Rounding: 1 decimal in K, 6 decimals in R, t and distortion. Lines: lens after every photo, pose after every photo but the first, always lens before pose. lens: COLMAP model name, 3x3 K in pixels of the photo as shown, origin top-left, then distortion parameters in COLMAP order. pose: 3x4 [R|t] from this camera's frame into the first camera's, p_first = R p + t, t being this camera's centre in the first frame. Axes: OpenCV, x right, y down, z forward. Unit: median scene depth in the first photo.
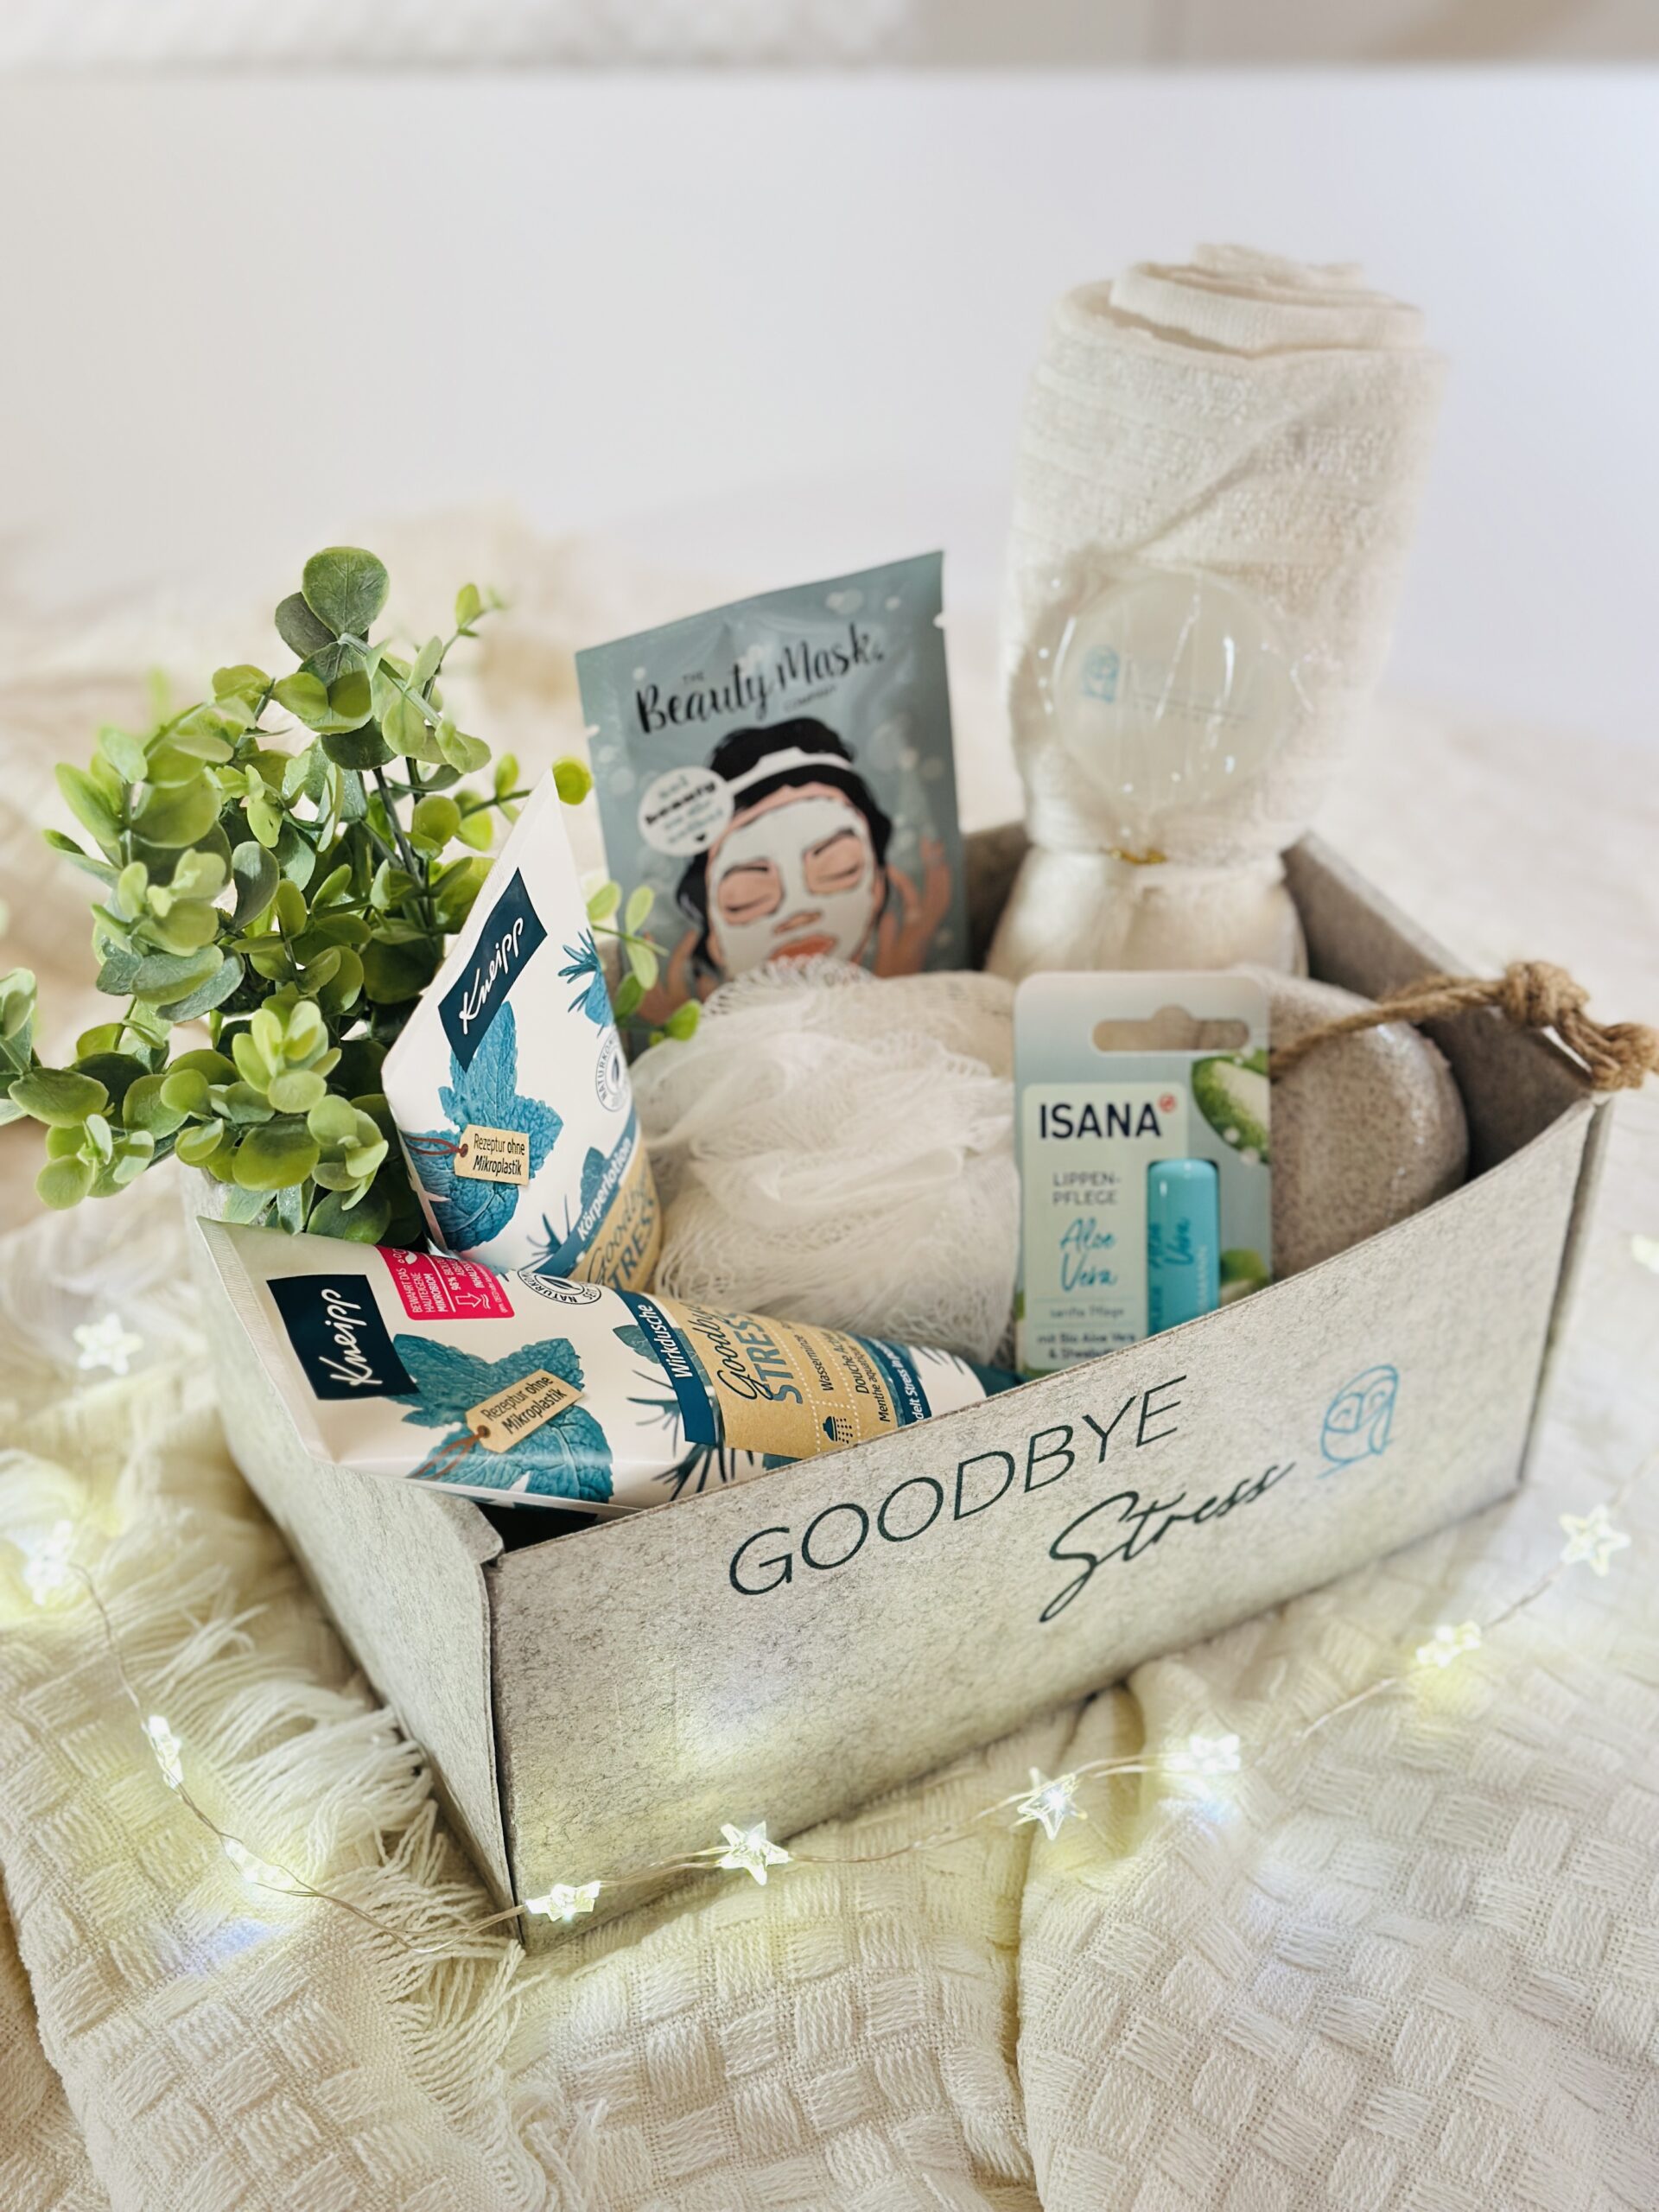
lens RADIAL K [[3095.7, 0, 819.2], [0, 3095.7, 1099.0], [0, 0, 1]] dist [0.152805, -0.160612]
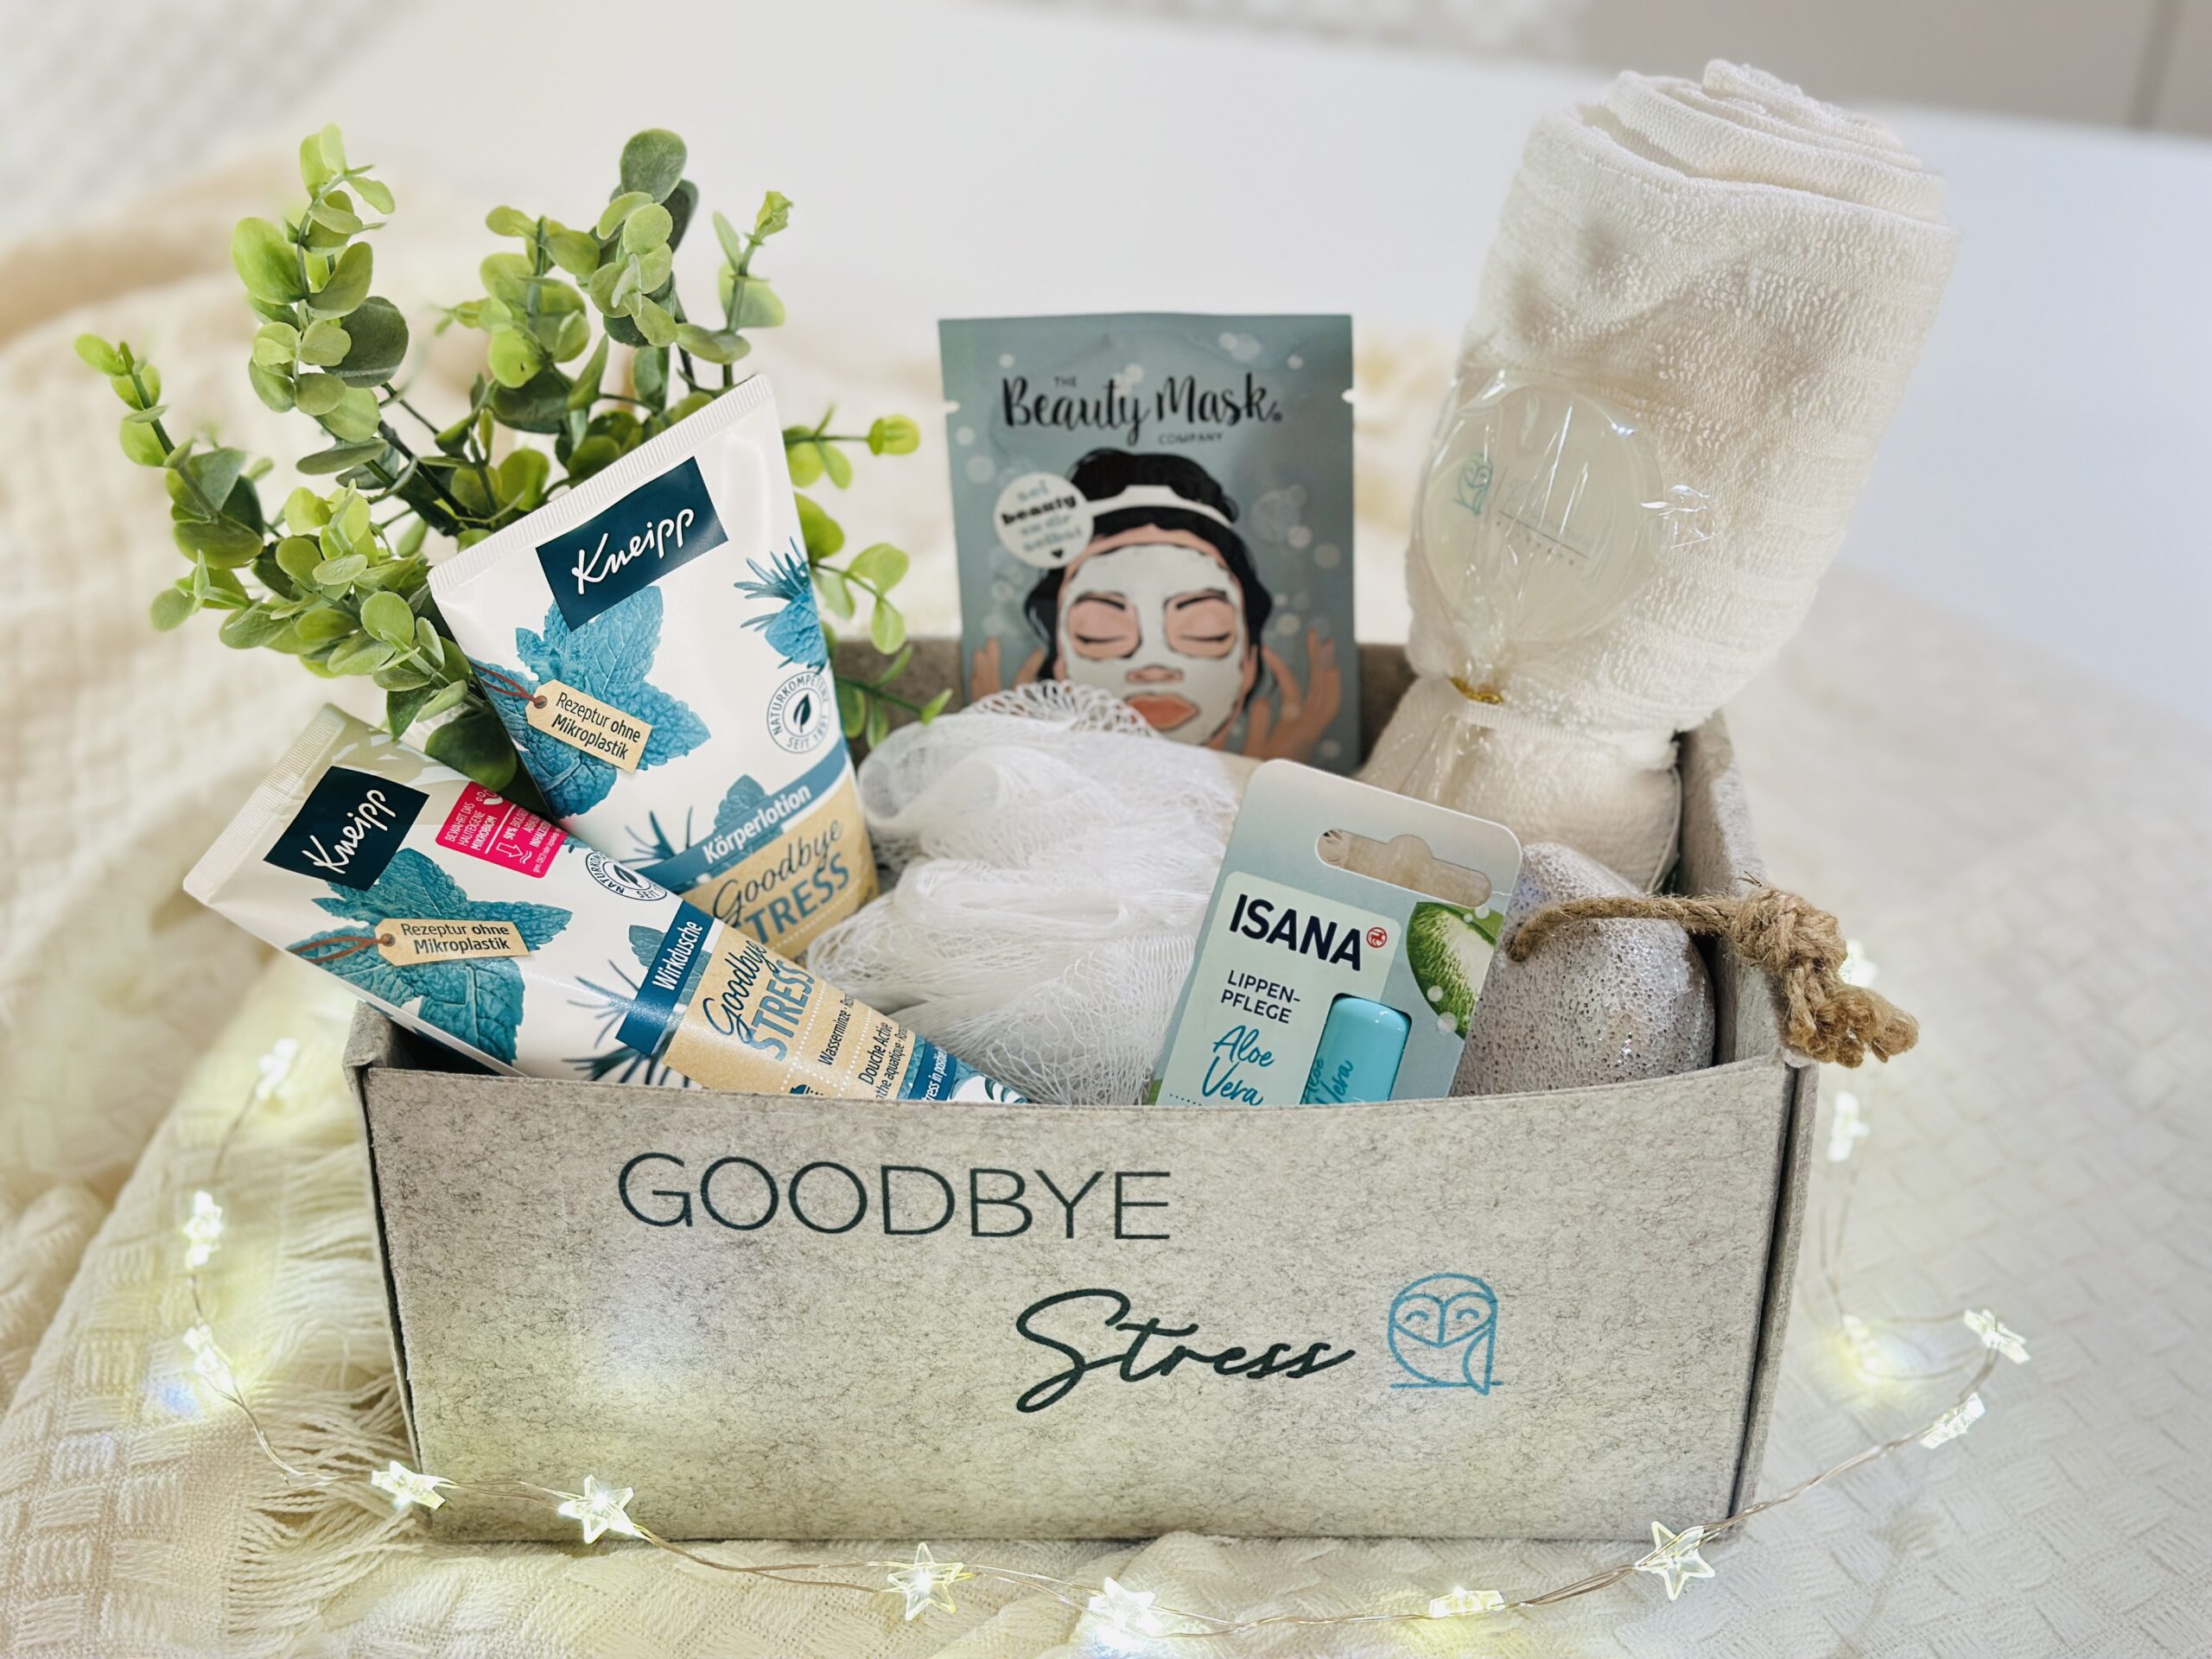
lens RADIAL K [[3090.1, 0, 1104.8], [0, 3090.1, 829.7], [0, 0, 1]] dist [0.157036, -0.186562]
pose [[0.868205, 0.272384, -0.414761, 0.419405], [-0.317139, 0.947465, -0.041633, 0.035212], [0.381631, 0.167683, 0.908978, 0.142799]]
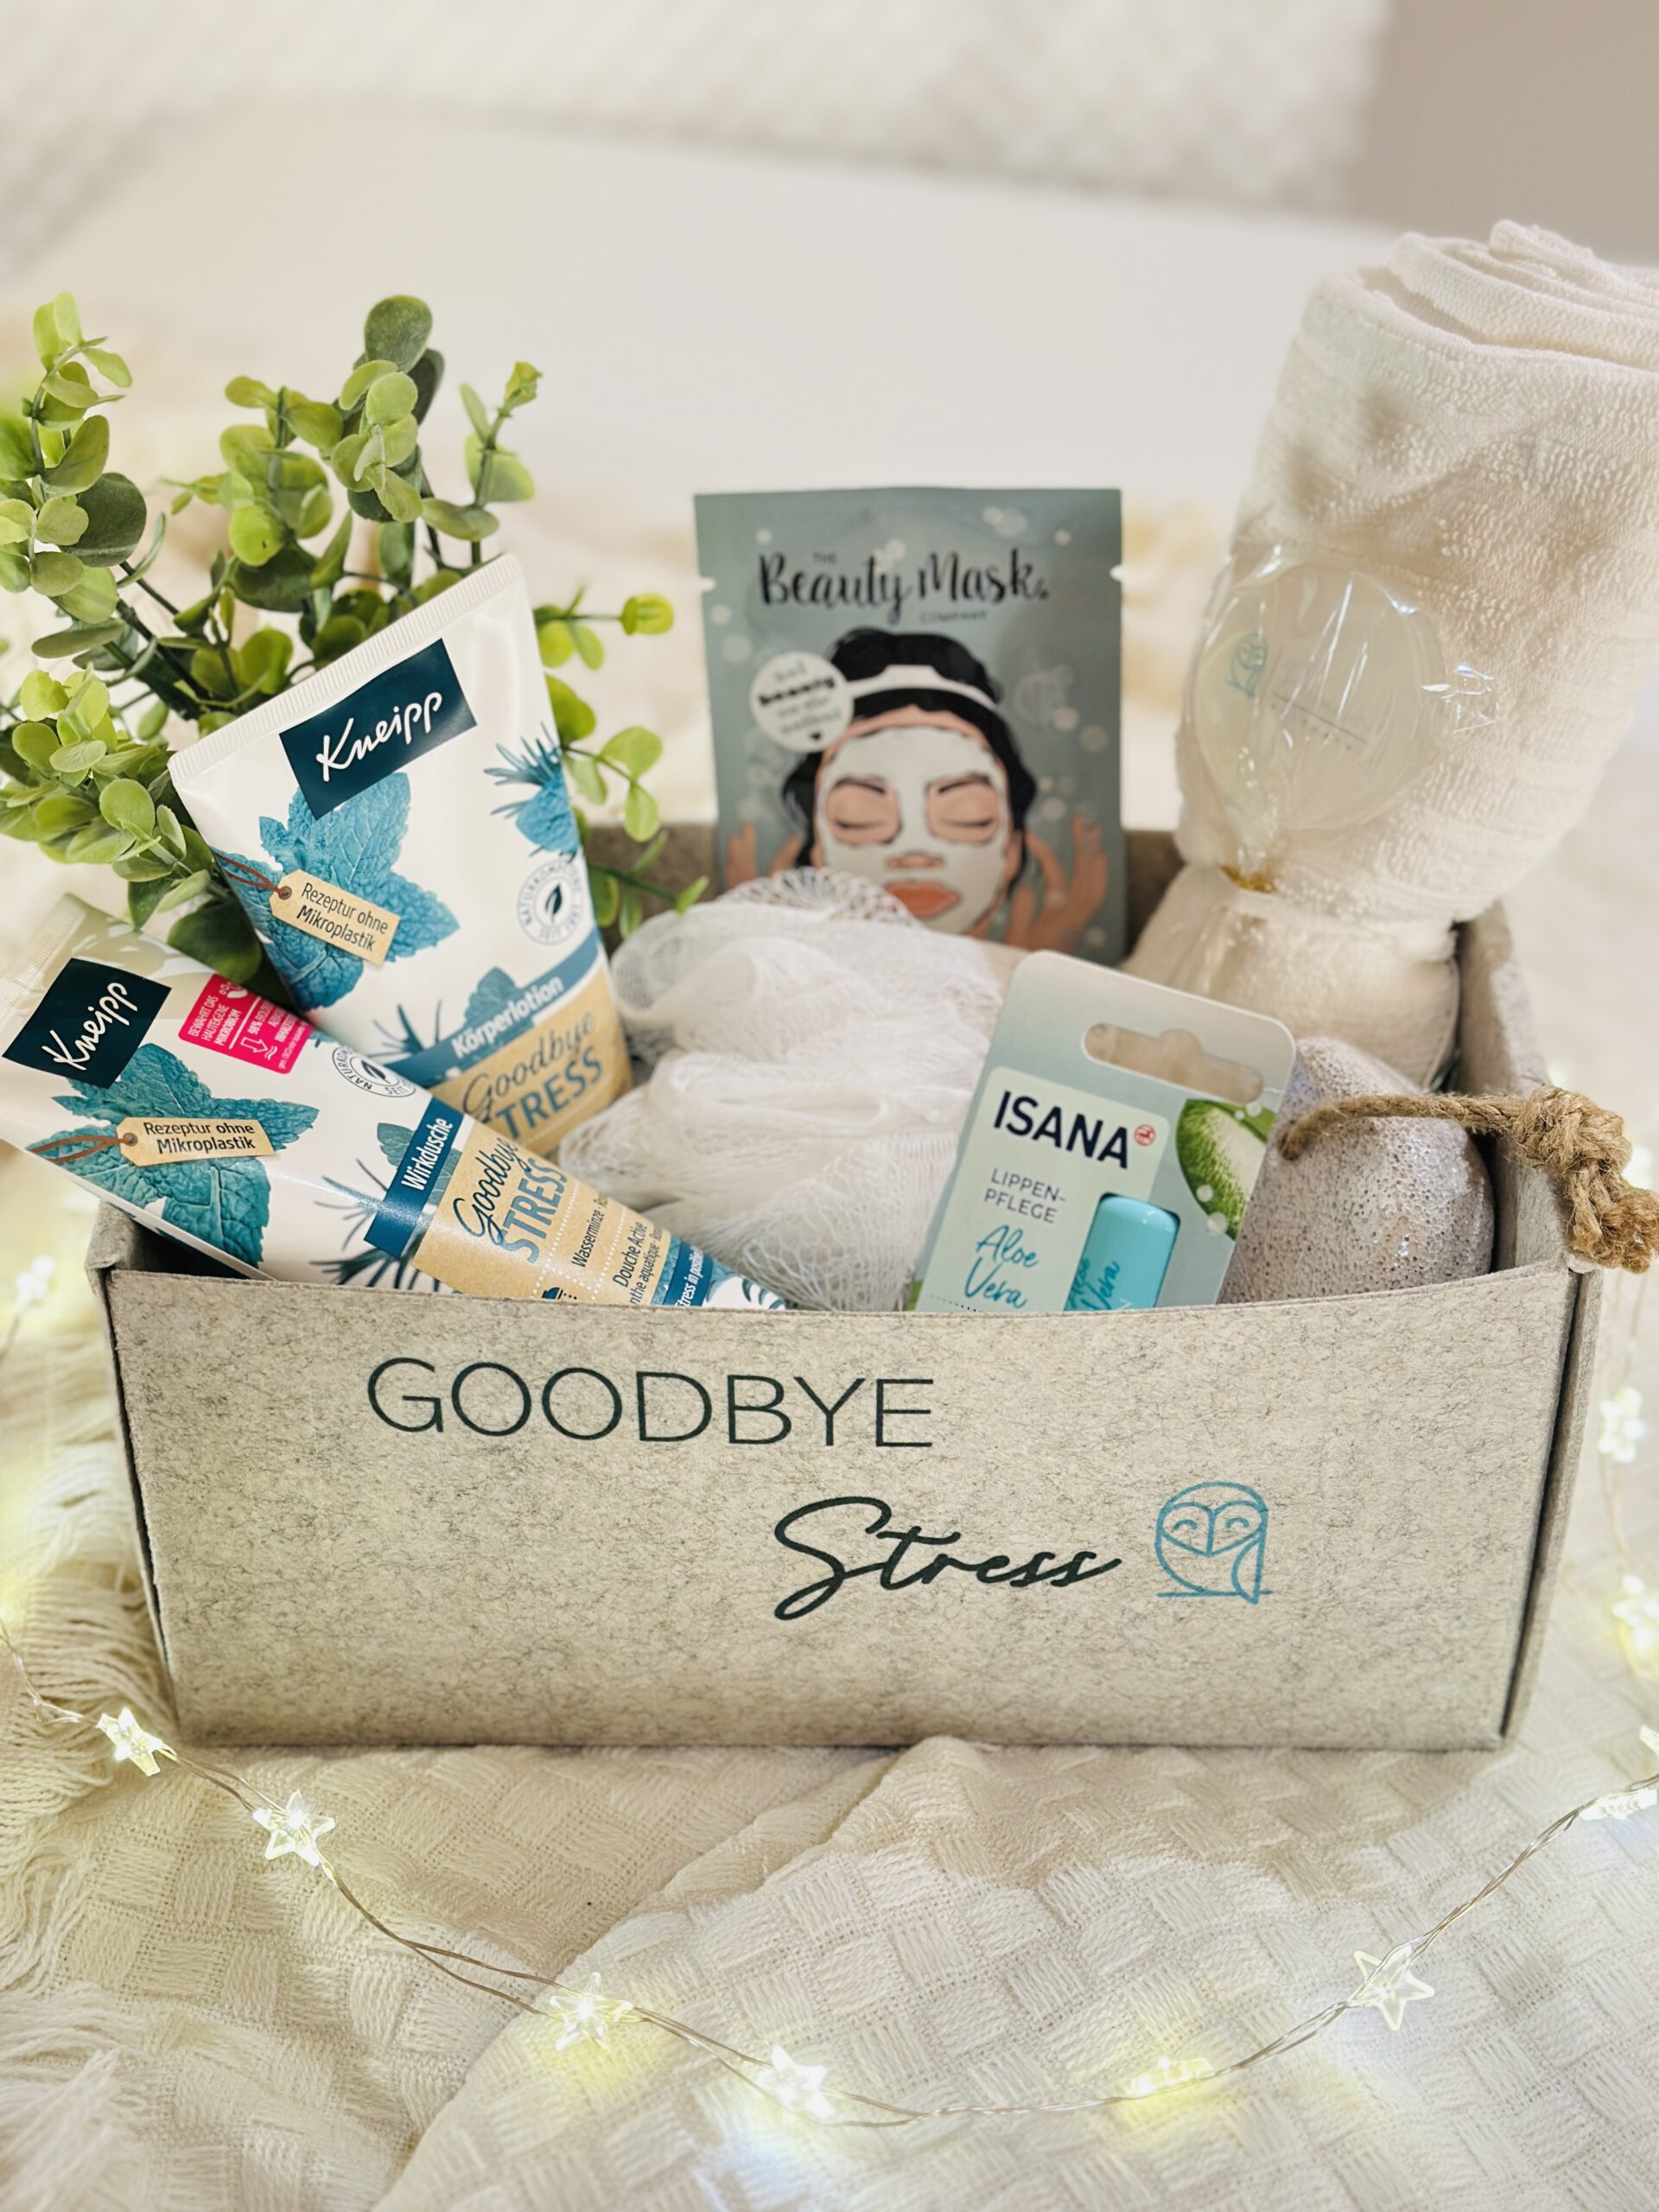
lens RADIAL K [[3095.7, 0, 819.2], [0, 3095.7, 1099.0], [0, 0, 1]] dist [0.152805, -0.160612]
pose [[0.863413, 0.287968, -0.414237, 0.403478], [-0.318529, 0.947900, -0.004966, 0.026075], [0.391226, 0.136234, 0.910155, 0.161829]]
